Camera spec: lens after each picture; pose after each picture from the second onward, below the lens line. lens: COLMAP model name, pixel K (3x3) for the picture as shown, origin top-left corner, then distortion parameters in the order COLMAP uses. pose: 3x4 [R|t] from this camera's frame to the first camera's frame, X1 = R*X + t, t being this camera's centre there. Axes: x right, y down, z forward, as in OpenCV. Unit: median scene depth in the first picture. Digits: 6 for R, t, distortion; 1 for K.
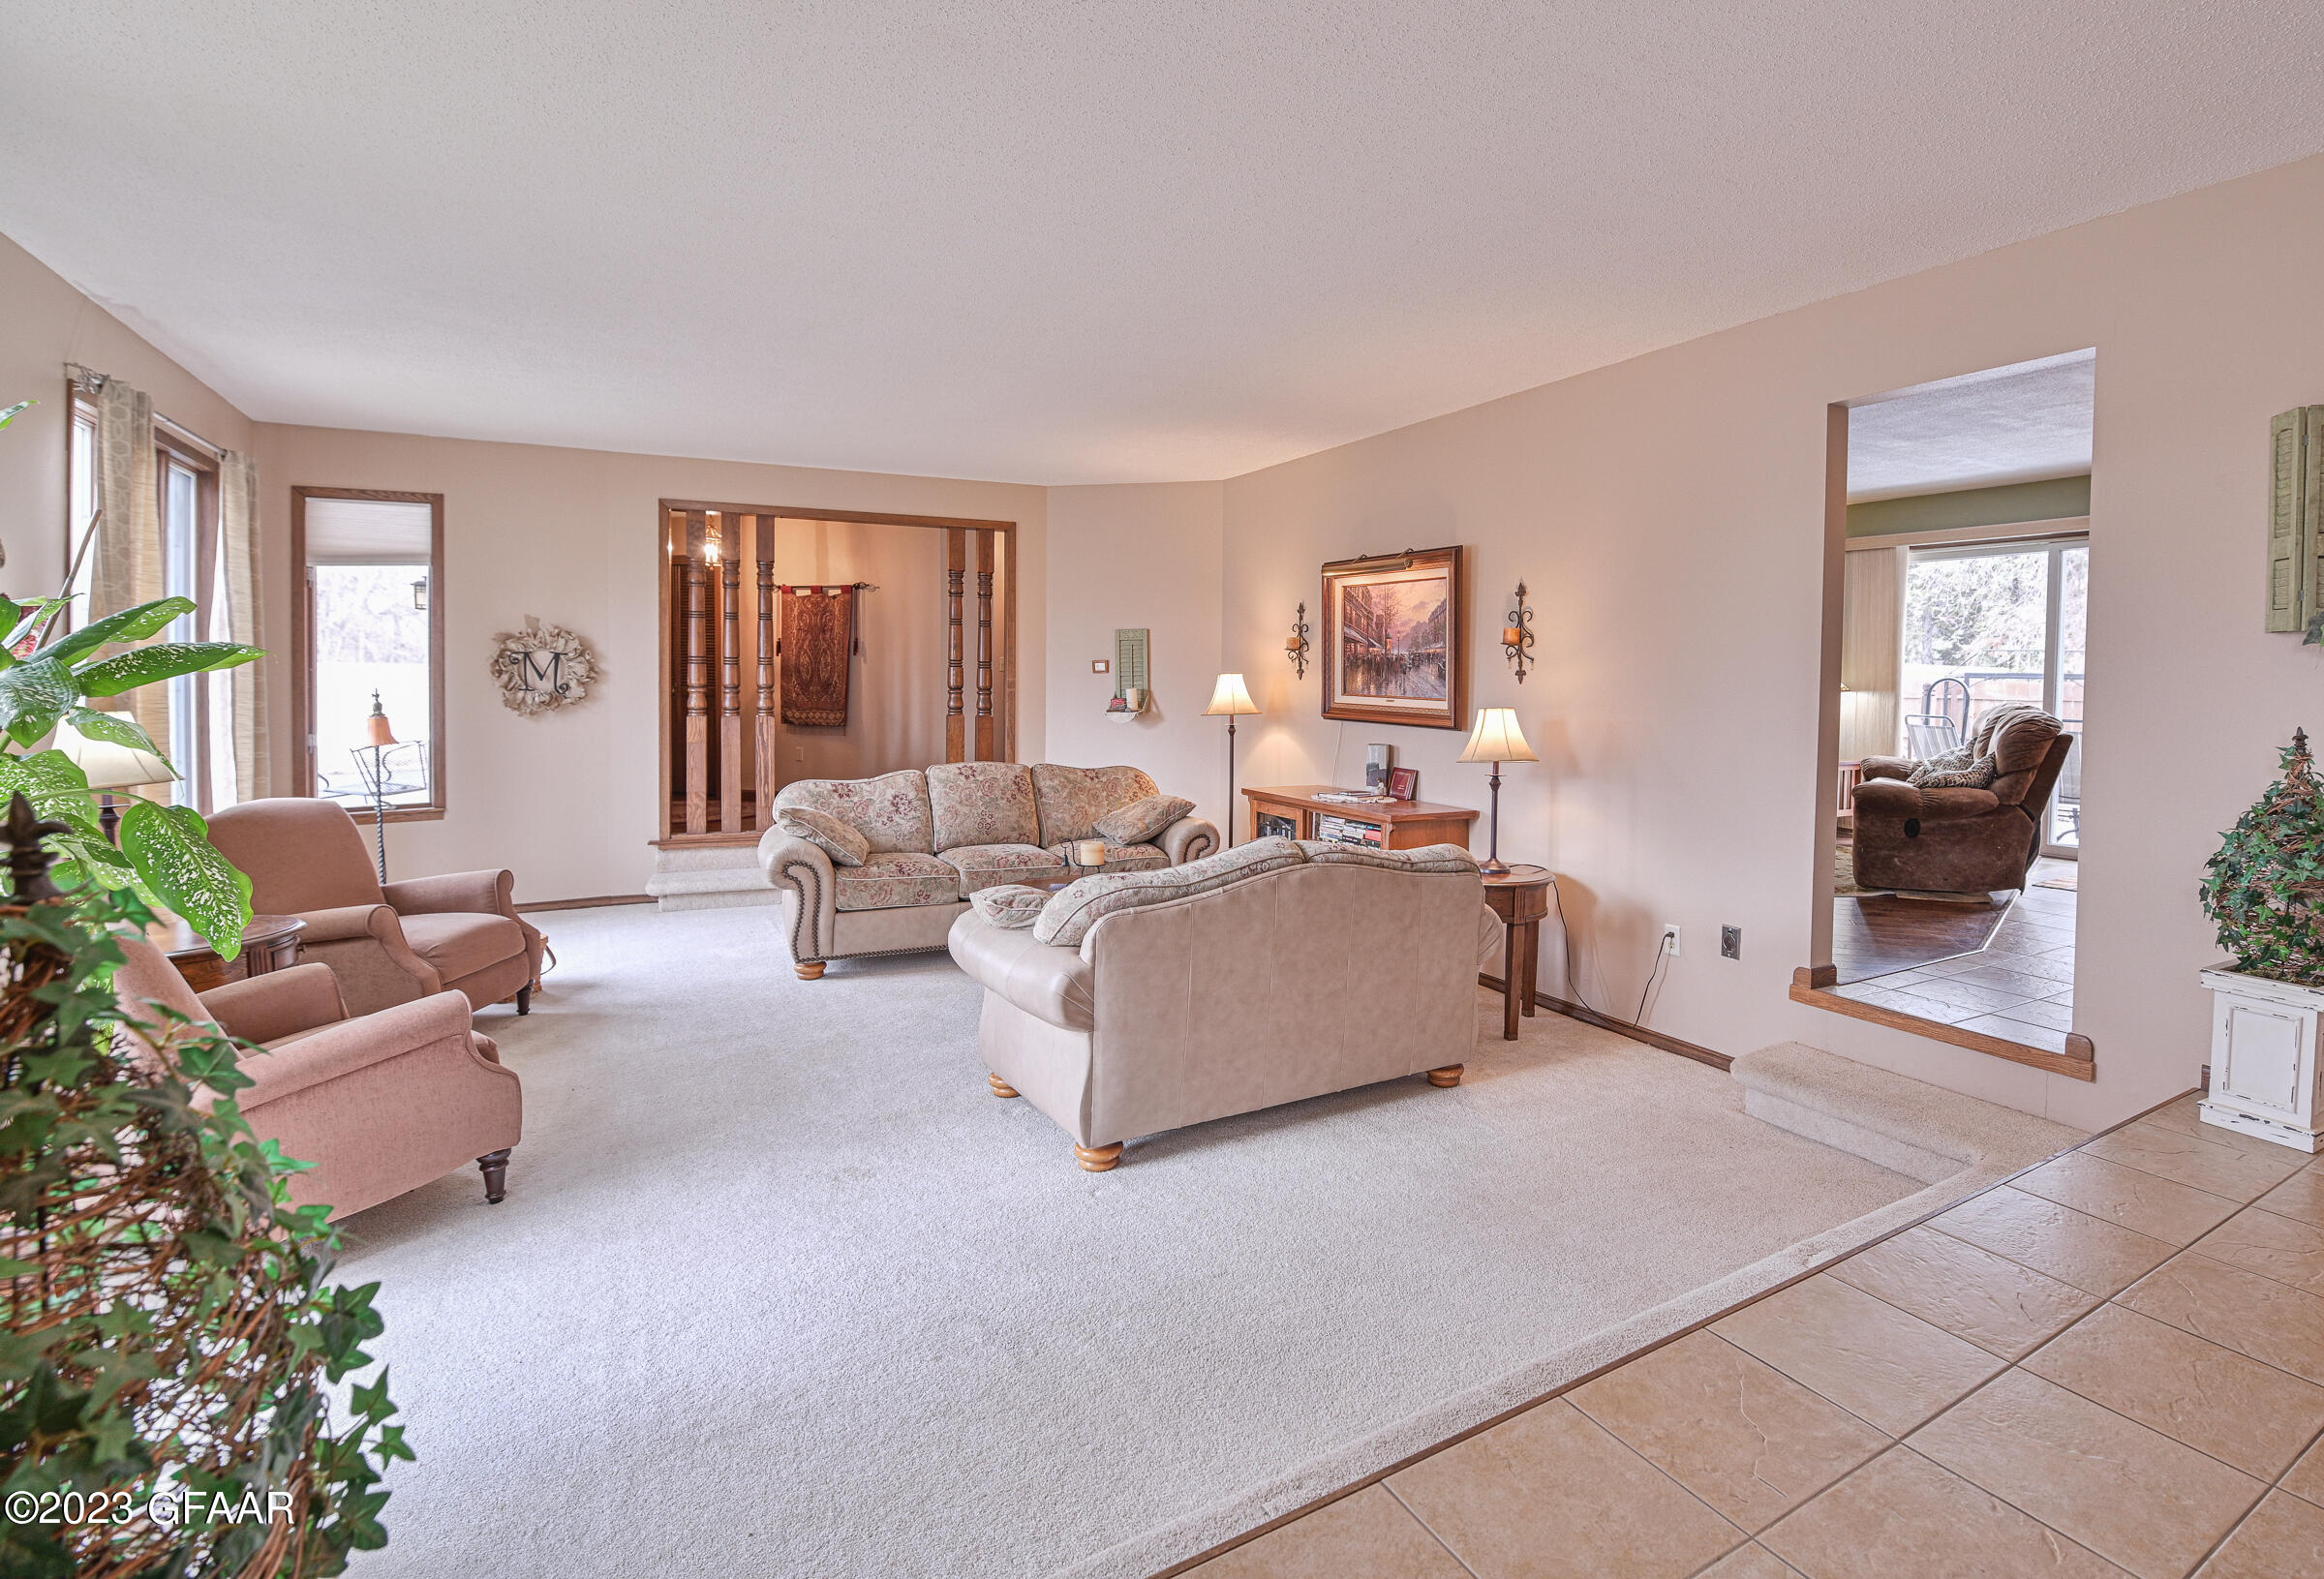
lens RADIAL K [[1125.3, 0, 1311.1], [0, 1125.3, 713.5], [0, 0, 1]] dist [-0.012671, -0.000667]
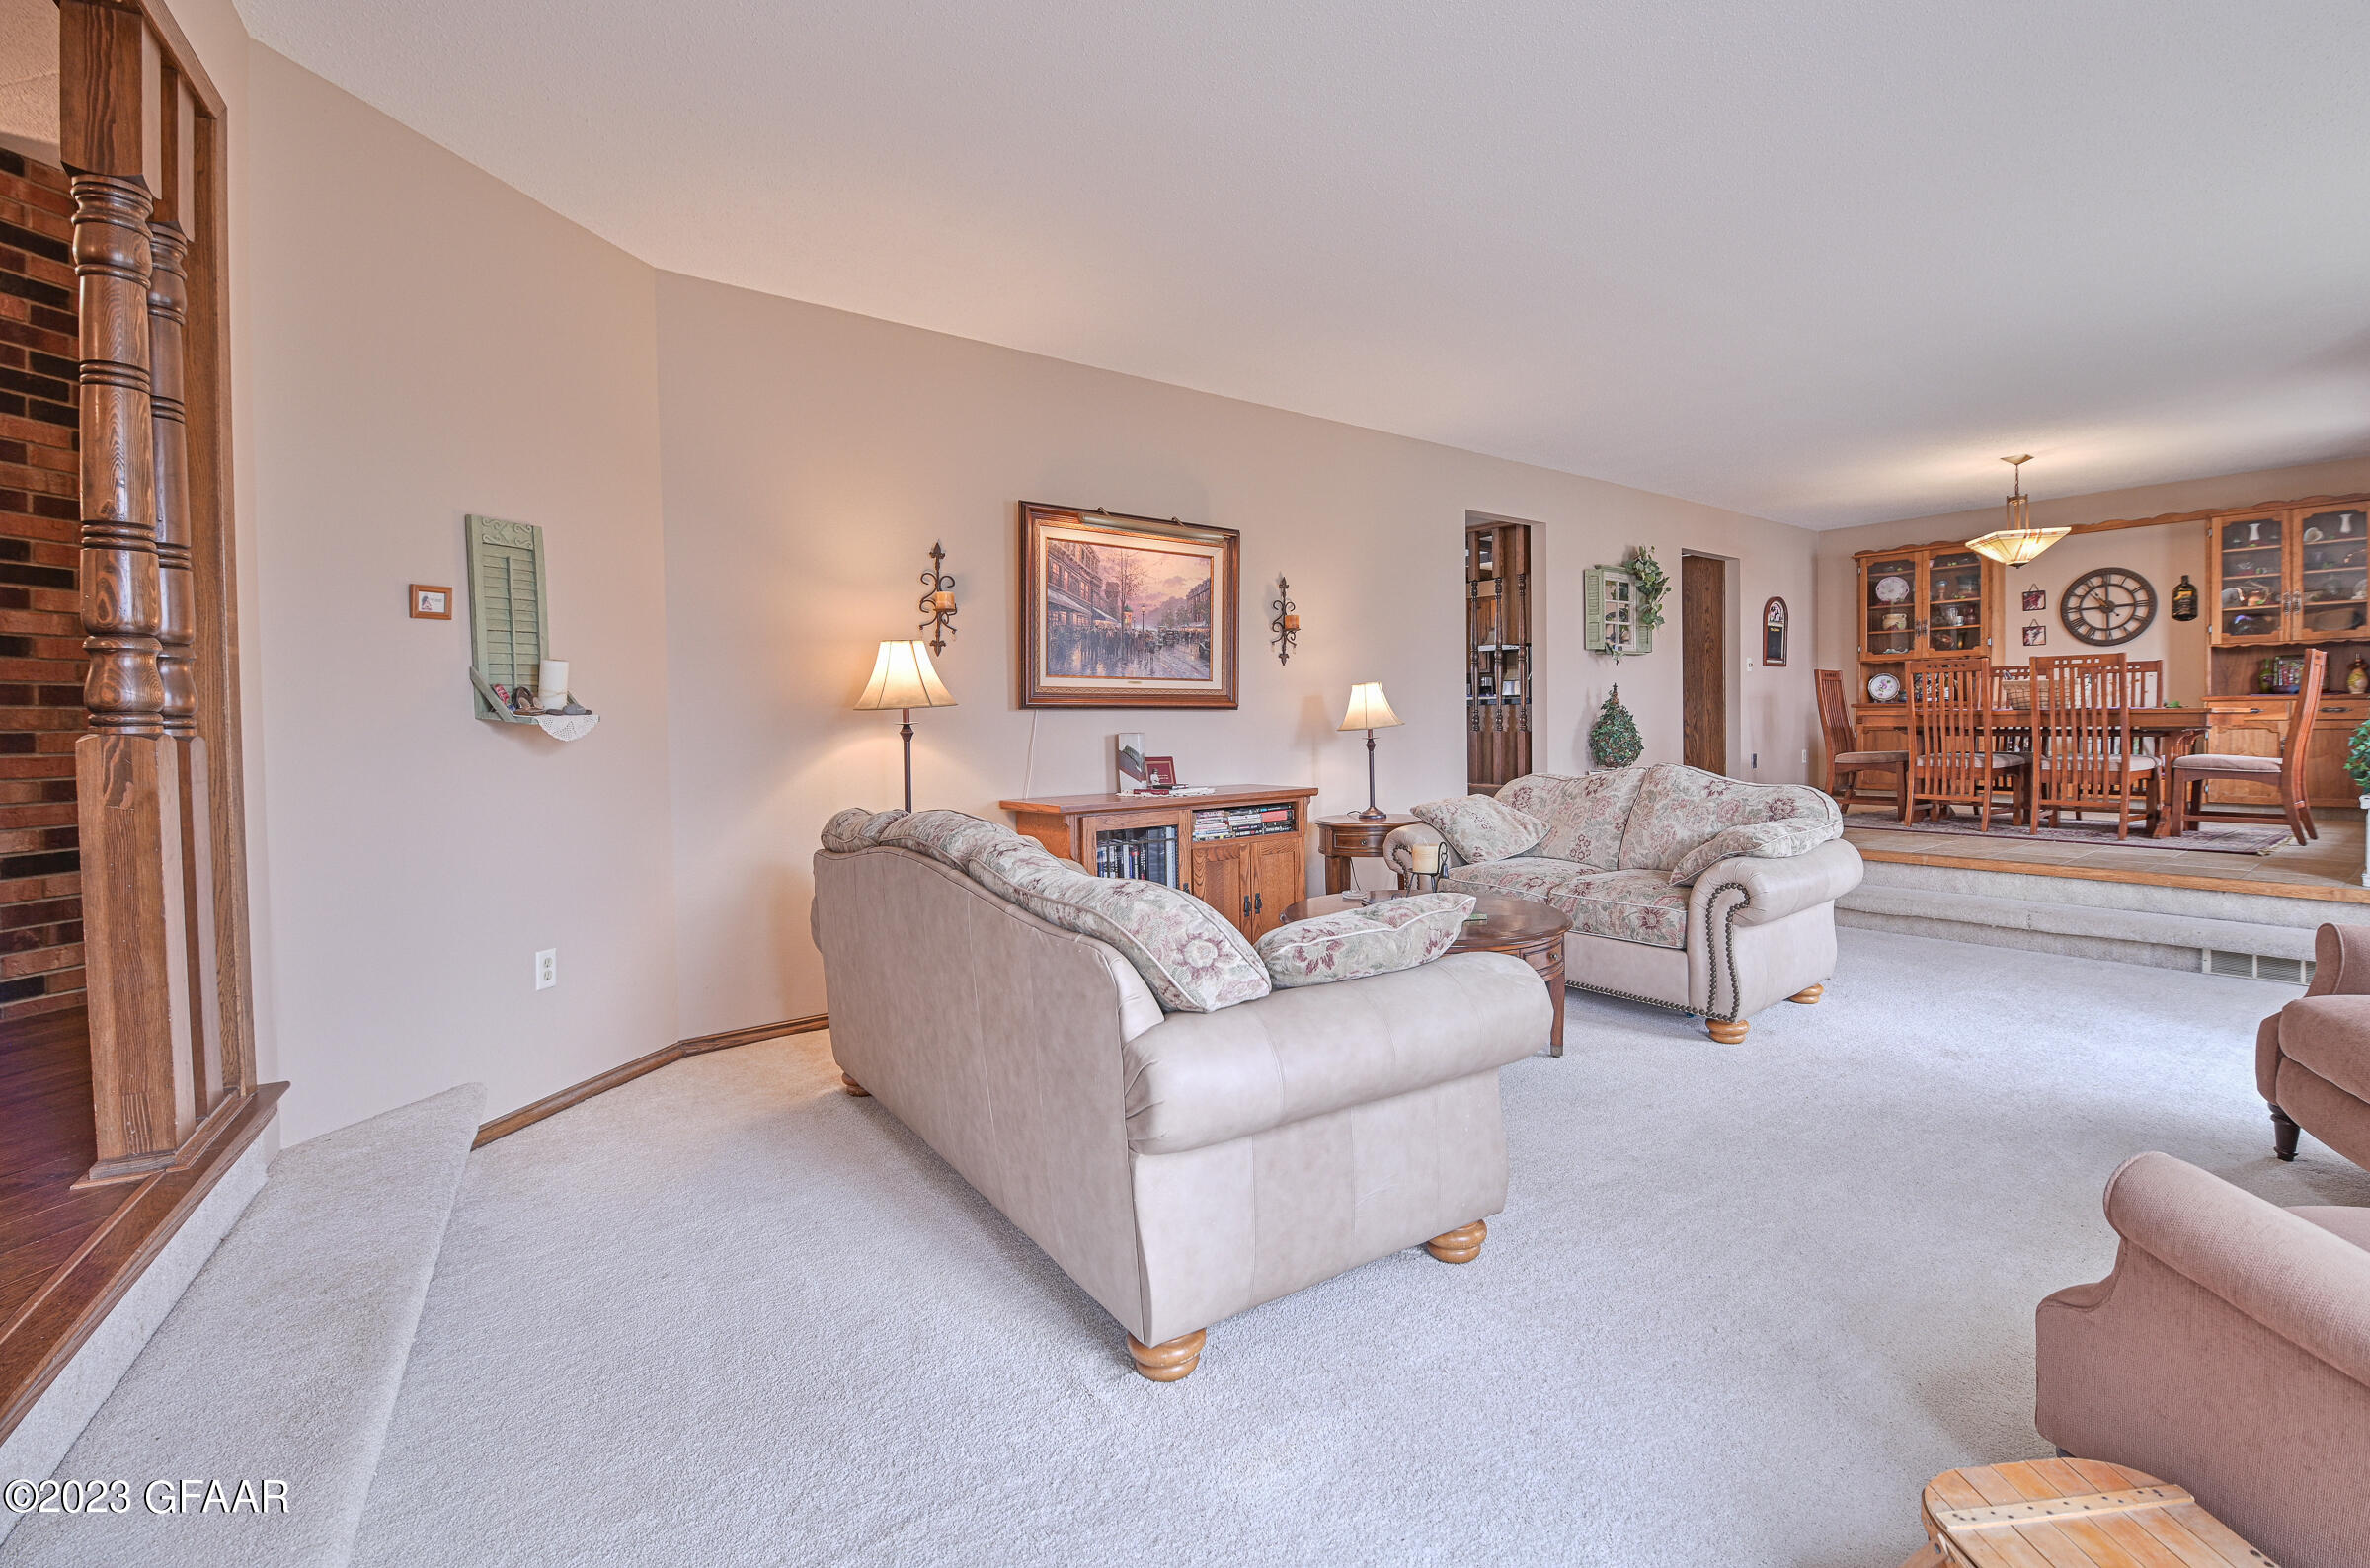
lens RADIAL K [[1084.6, 0, 1257.1], [0, 1084.6, 737.4], [0, 0, 1]] dist [-0.003949, -0.000992]
pose [[-0.126082, -0.032320, 0.991493, -0.741003], [0.041774, 0.998410, 0.037857, 0.003372], [-0.991140, 0.046192, -0.124531, 0.953339]]
